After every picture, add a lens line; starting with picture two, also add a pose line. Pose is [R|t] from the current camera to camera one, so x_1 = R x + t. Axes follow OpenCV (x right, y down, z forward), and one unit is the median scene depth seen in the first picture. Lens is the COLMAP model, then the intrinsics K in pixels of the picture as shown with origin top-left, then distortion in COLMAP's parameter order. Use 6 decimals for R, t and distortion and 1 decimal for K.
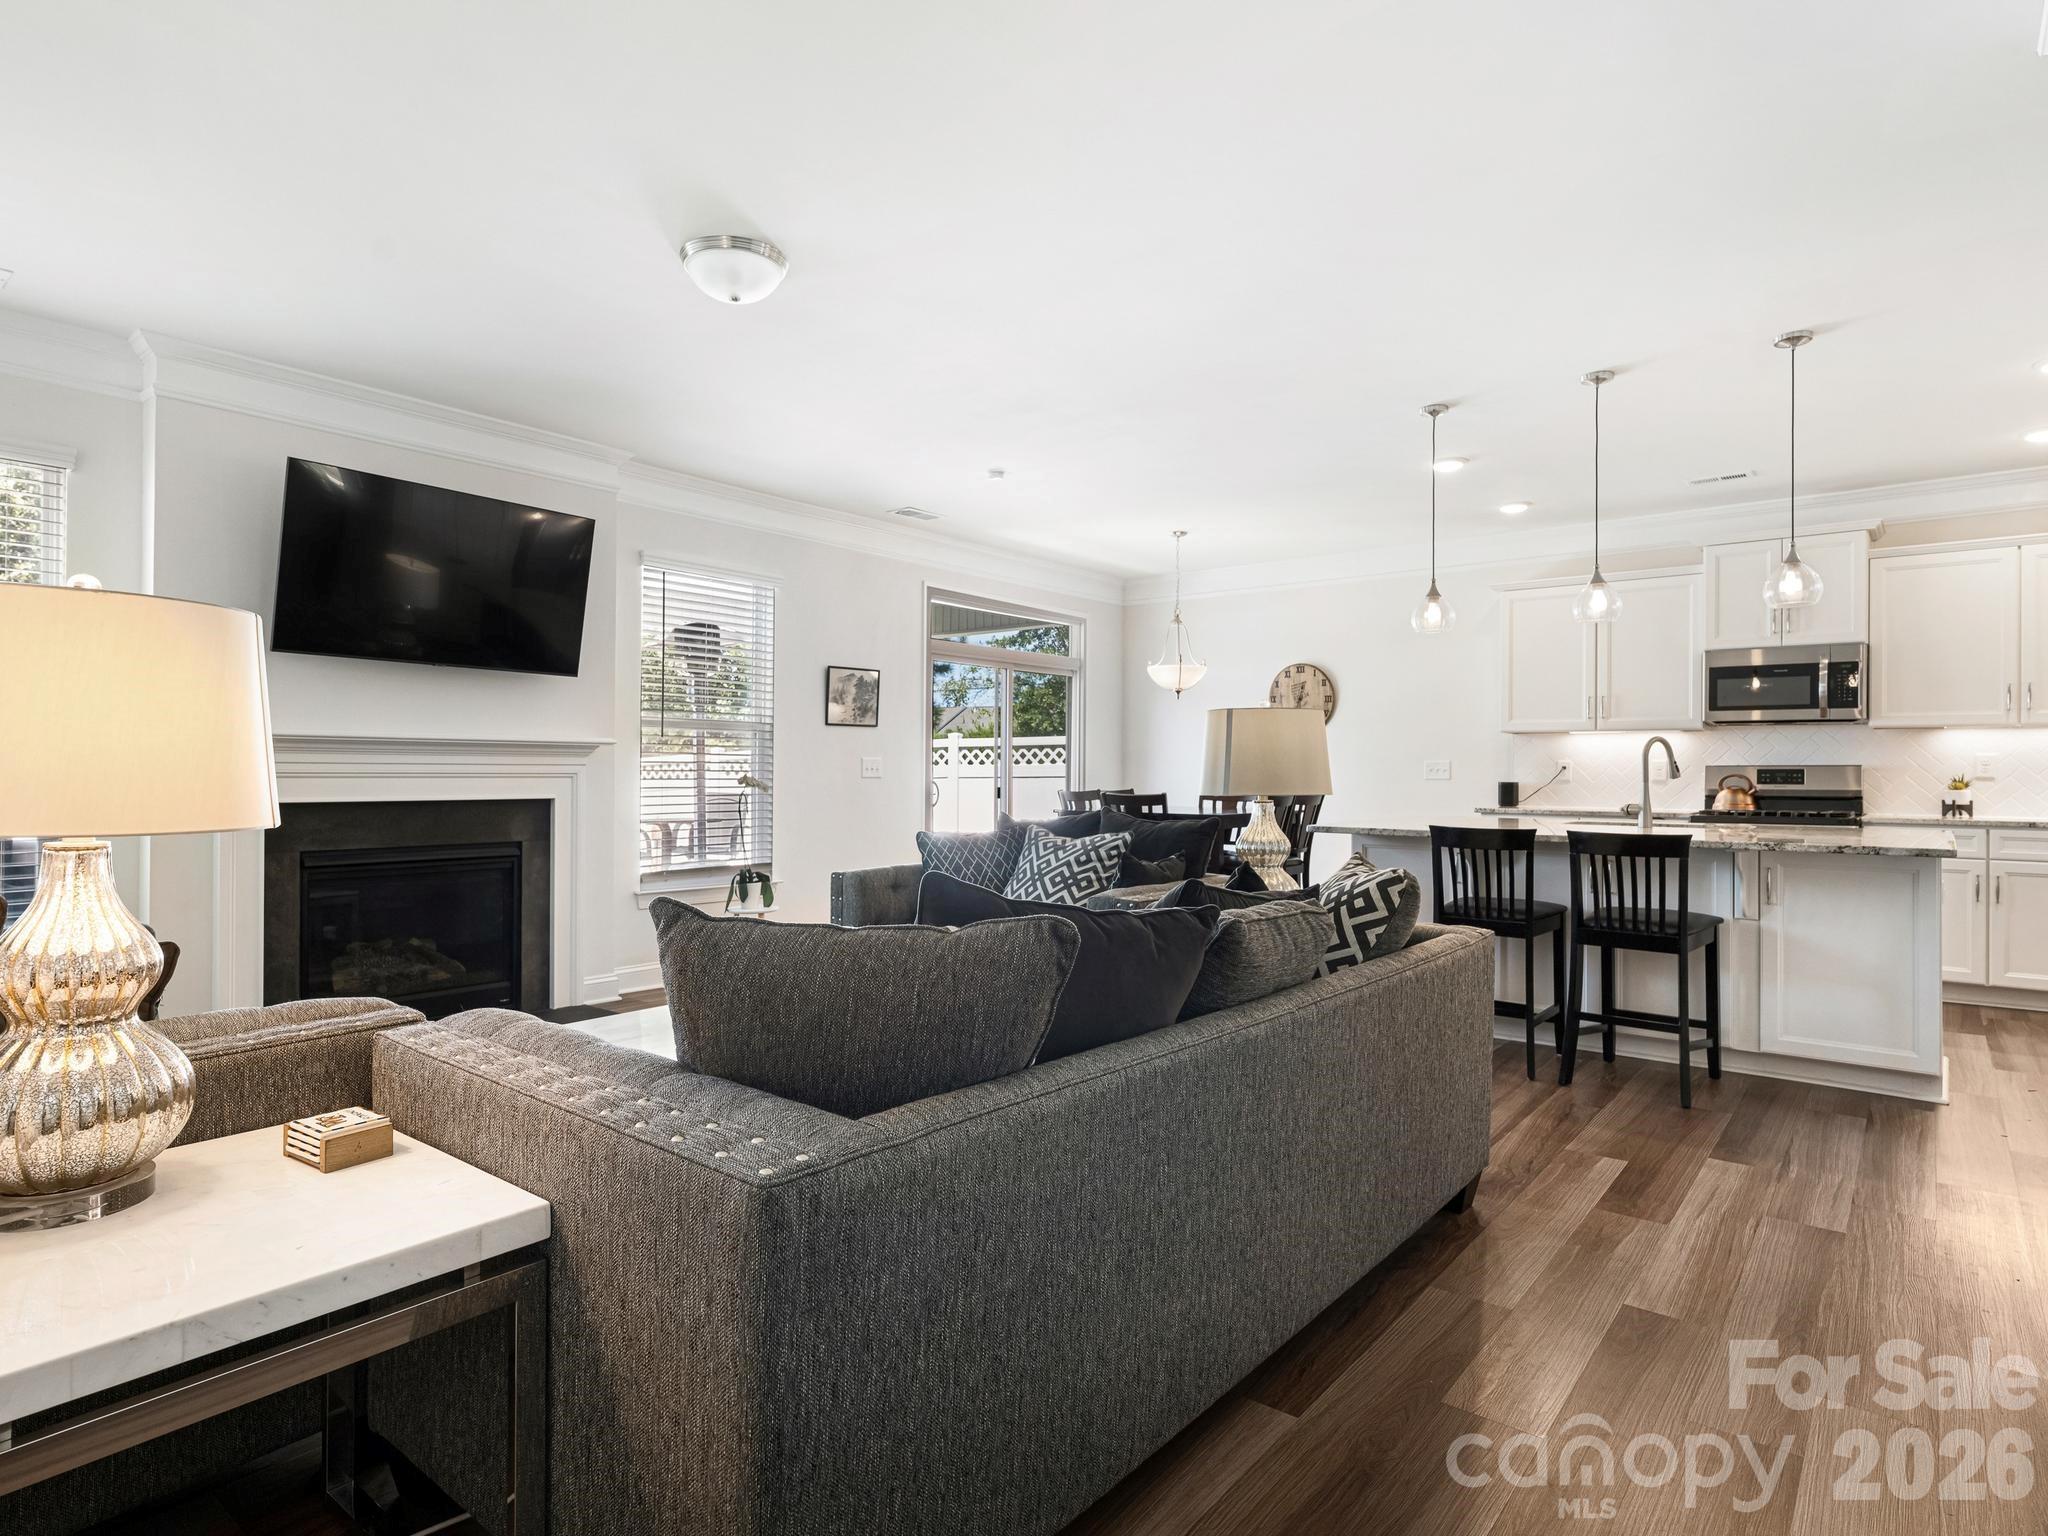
lens RADIAL K [[1114.2, 0, 989.0], [0, 1114.2, 764.6], [0, 0, 1]] dist [0.006476, -0.005934]
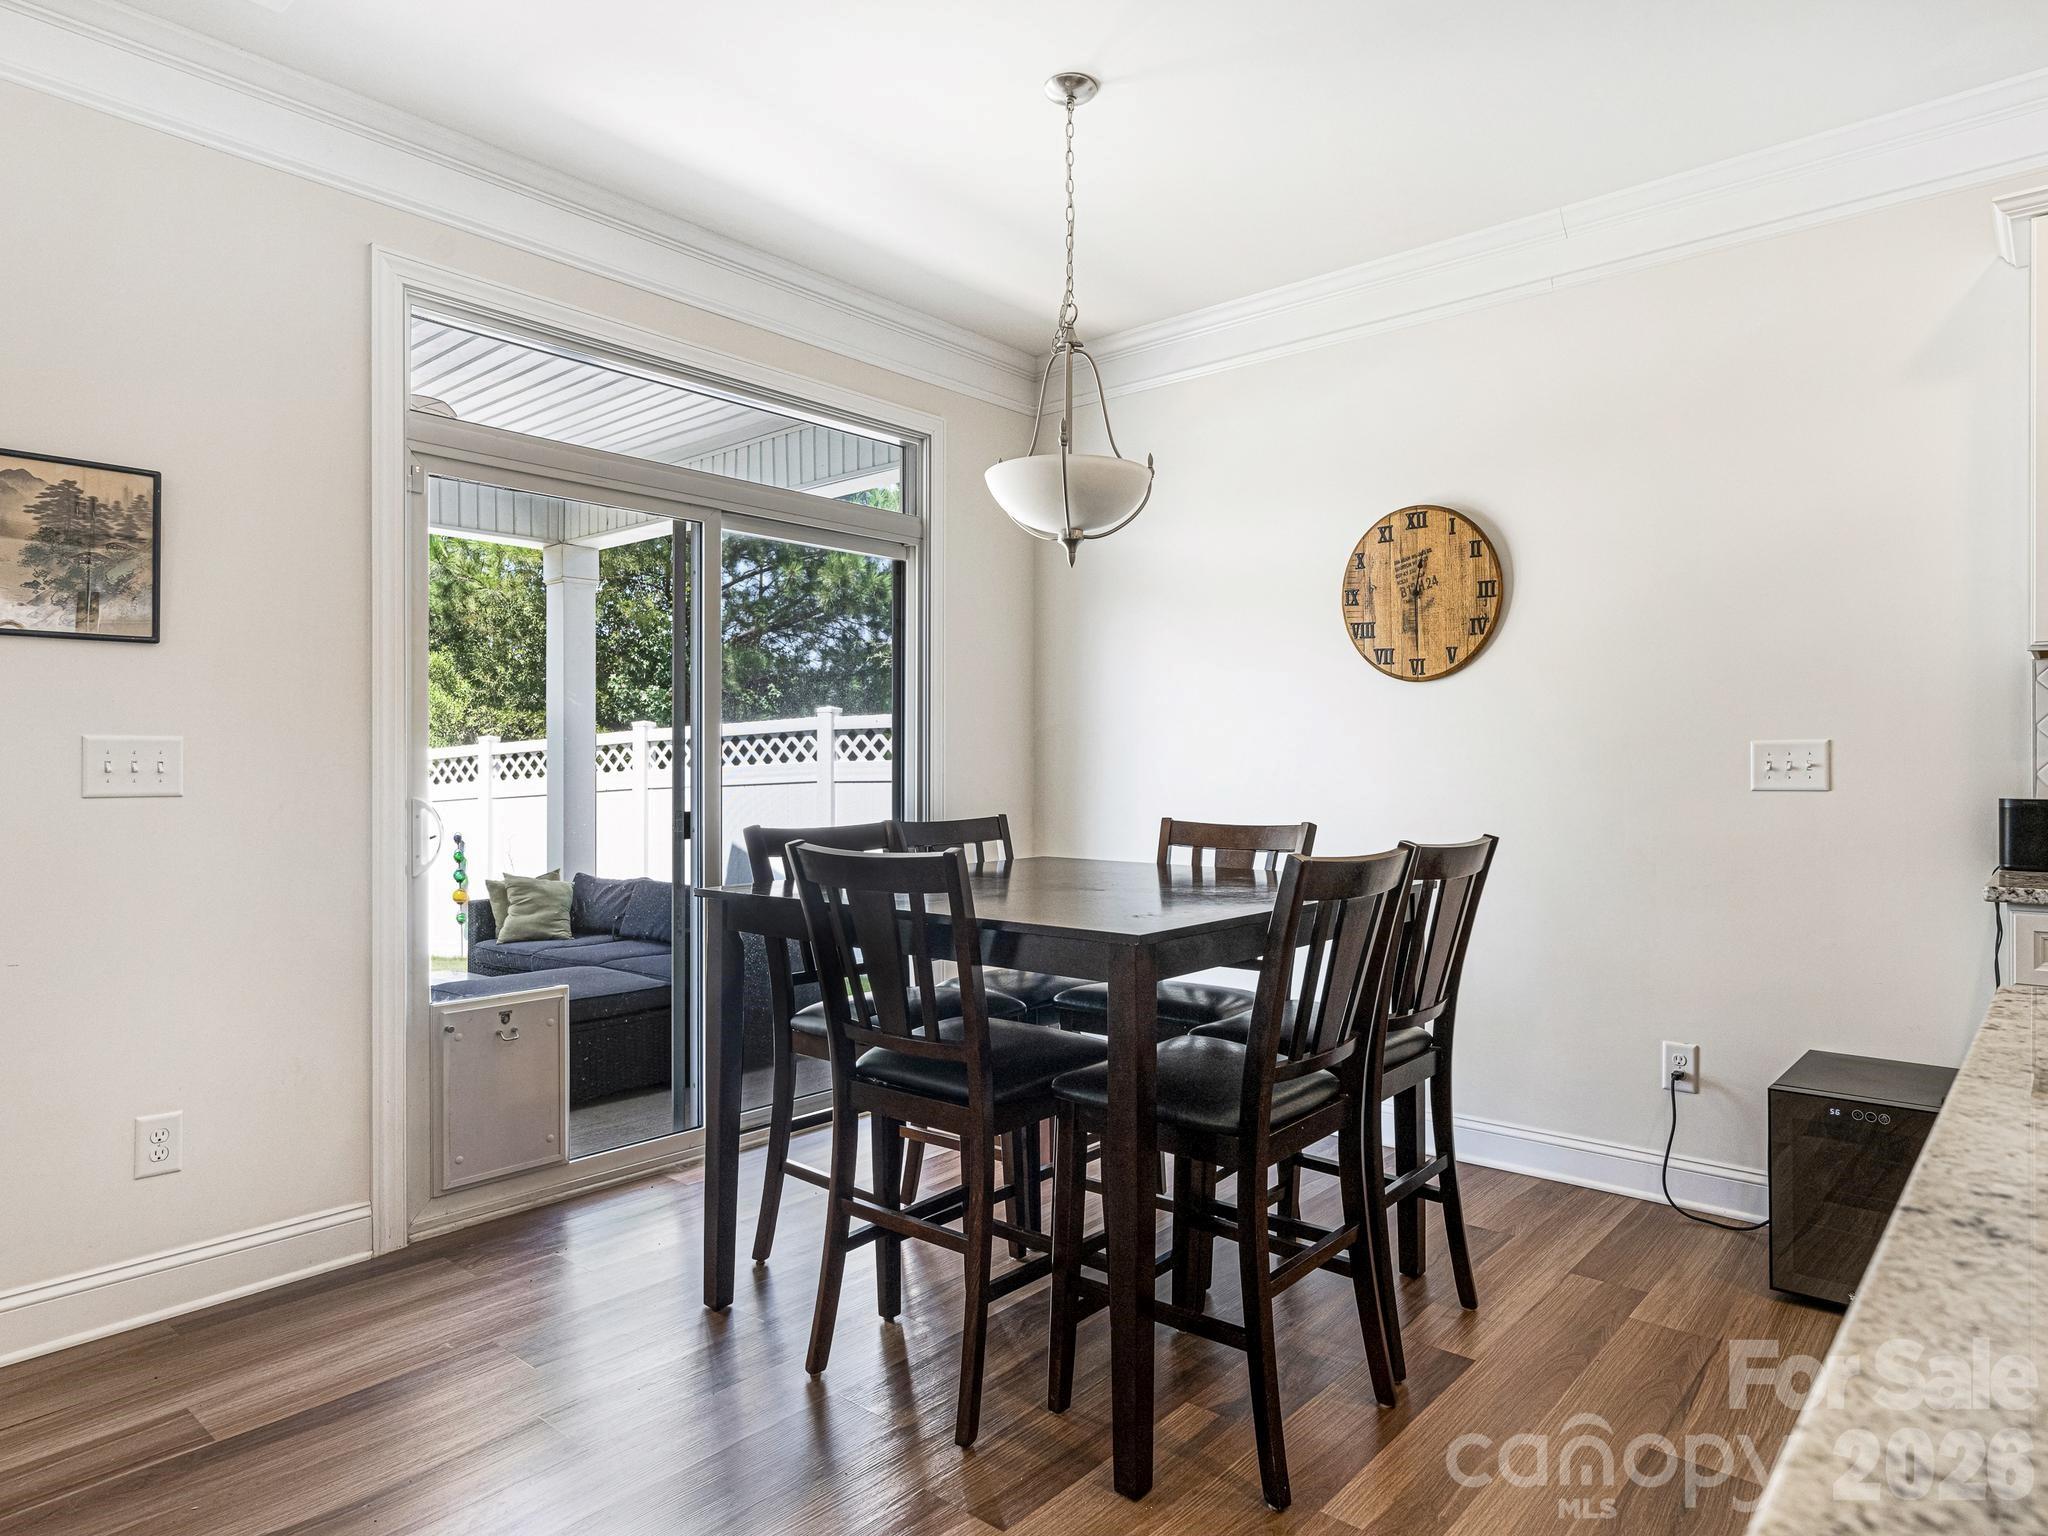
lens RADIAL K [[1234.2, 0, 1025.7], [0, 1234.2, 748.1], [0, 0, 1]] dist [0.001481, 0.006474]
pose [[0.999741, -0.006376, -0.021849, 0.189388], [0.006160, 0.999932, -0.009942, 0.002124], [0.021910, 0.009805, 0.999712, 0.710966]]
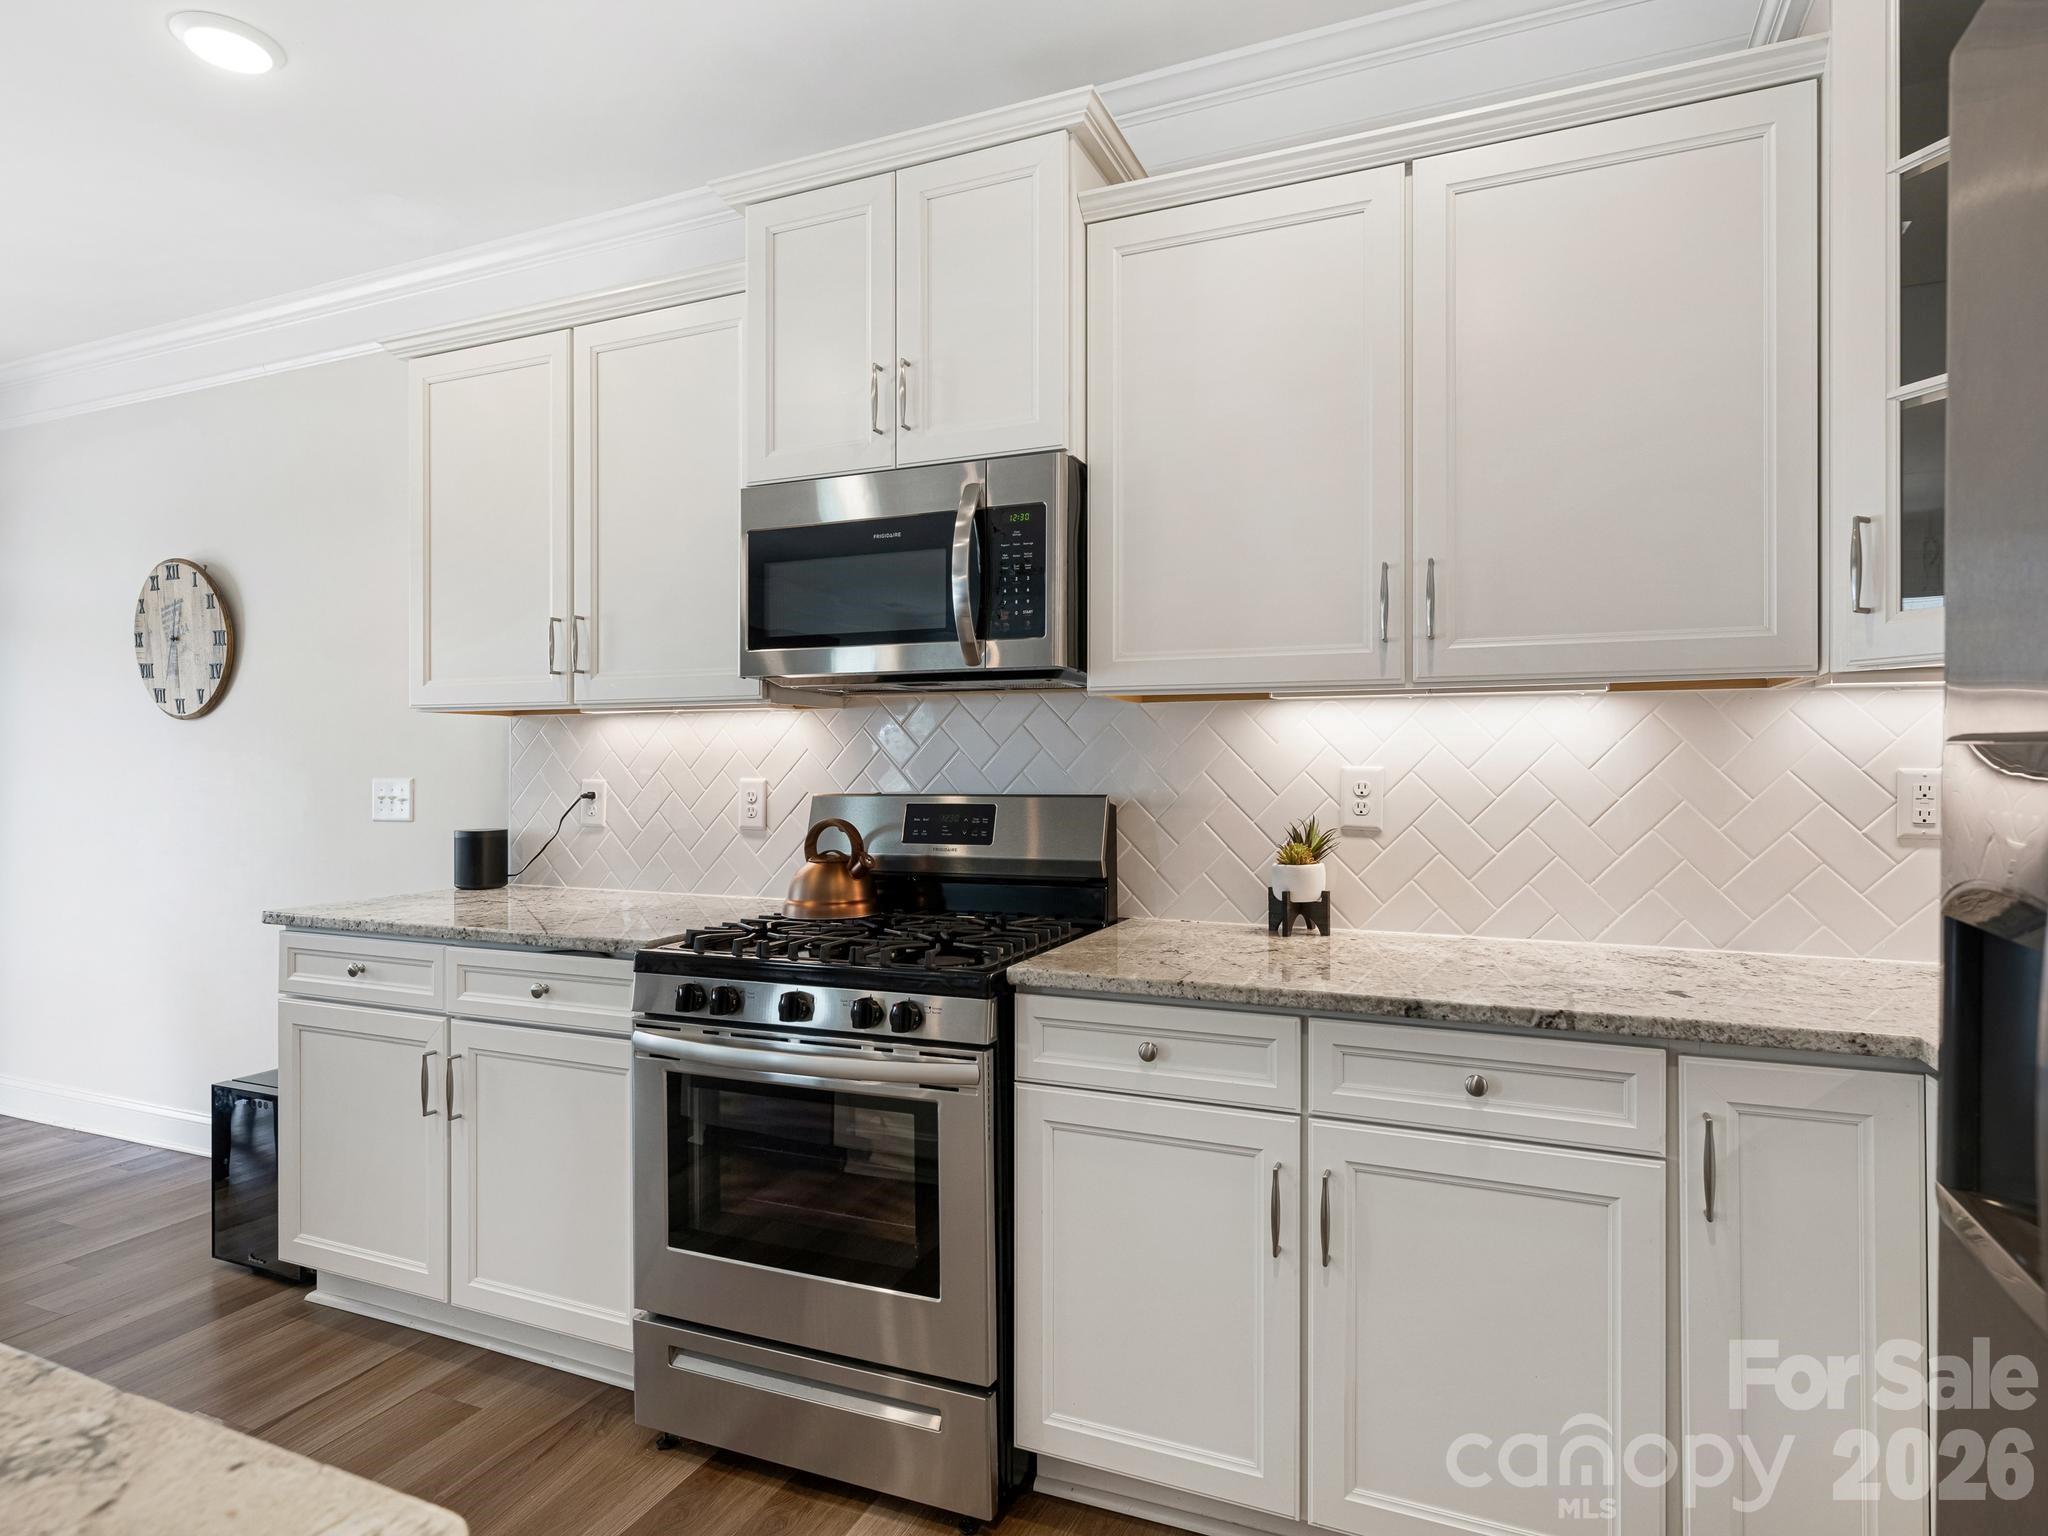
lens RADIAL K [[1114.2, 0, 1023.8], [0, 1114.2, 767.0], [0, 0, 1]] dist [0.006476, -0.005934]
pose [[0.958061, -0.005135, 0.286520, 0.623576], [0.003826, 0.999980, 0.005126, -0.011116], [-0.286540, -0.003815, 0.958061, 0.618365]]
